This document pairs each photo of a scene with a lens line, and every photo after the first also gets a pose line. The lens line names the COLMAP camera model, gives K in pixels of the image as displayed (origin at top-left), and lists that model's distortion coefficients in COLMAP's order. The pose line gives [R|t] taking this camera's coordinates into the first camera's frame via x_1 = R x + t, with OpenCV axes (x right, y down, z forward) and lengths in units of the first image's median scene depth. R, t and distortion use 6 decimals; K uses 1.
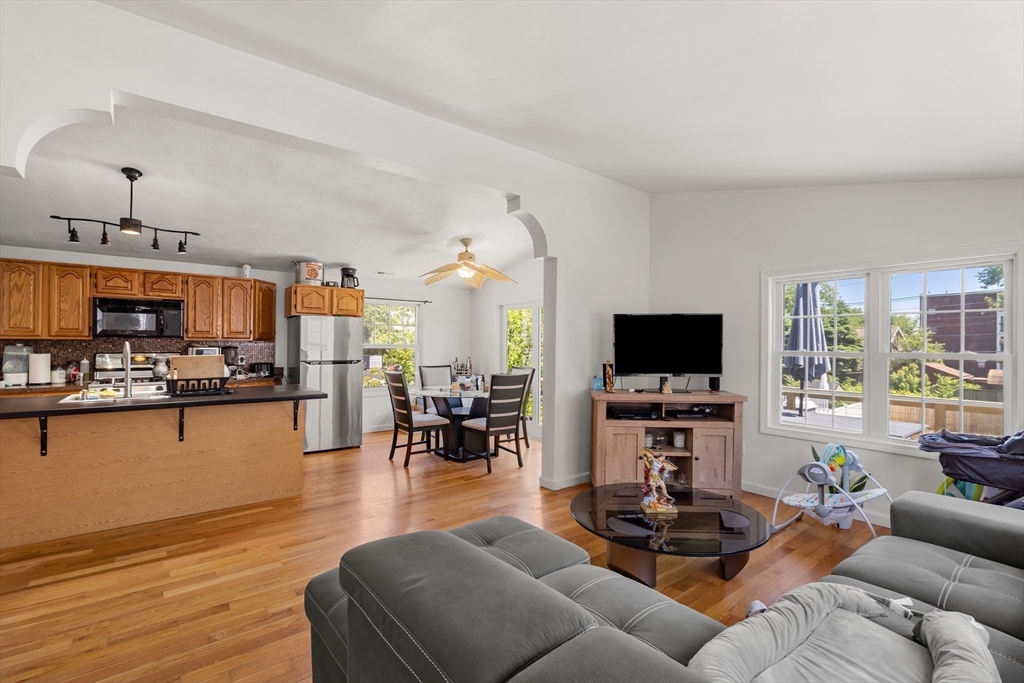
lens RADIAL K [[474.6, 0, 512.0], [0, 474.6, 341.5], [0, 0, 1]] dist [-0.003731, 0.000148]
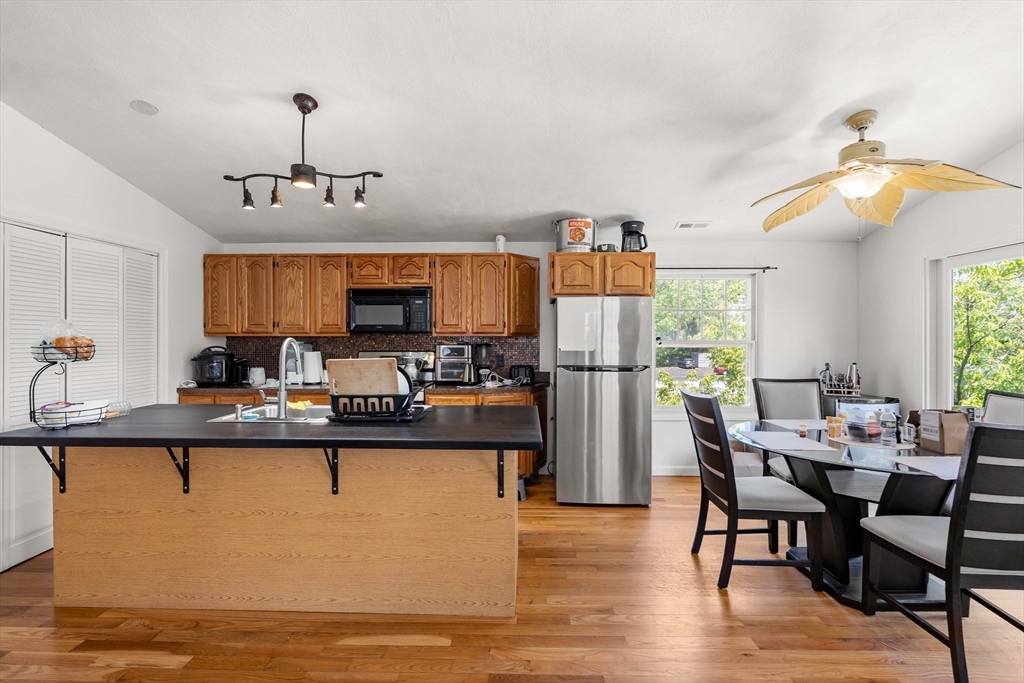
lens RADIAL K [[474.6, 0, 512.0], [0, 474.6, 341.5], [0, 0, 1]] dist [-0.003731, 0.000148]
pose [[0.781492, -0.003766, -0.623904, -0.081673], [0.008100, 0.999959, 0.004109, 0.004032], [0.623863, -0.008265, 0.781490, 0.455339]]
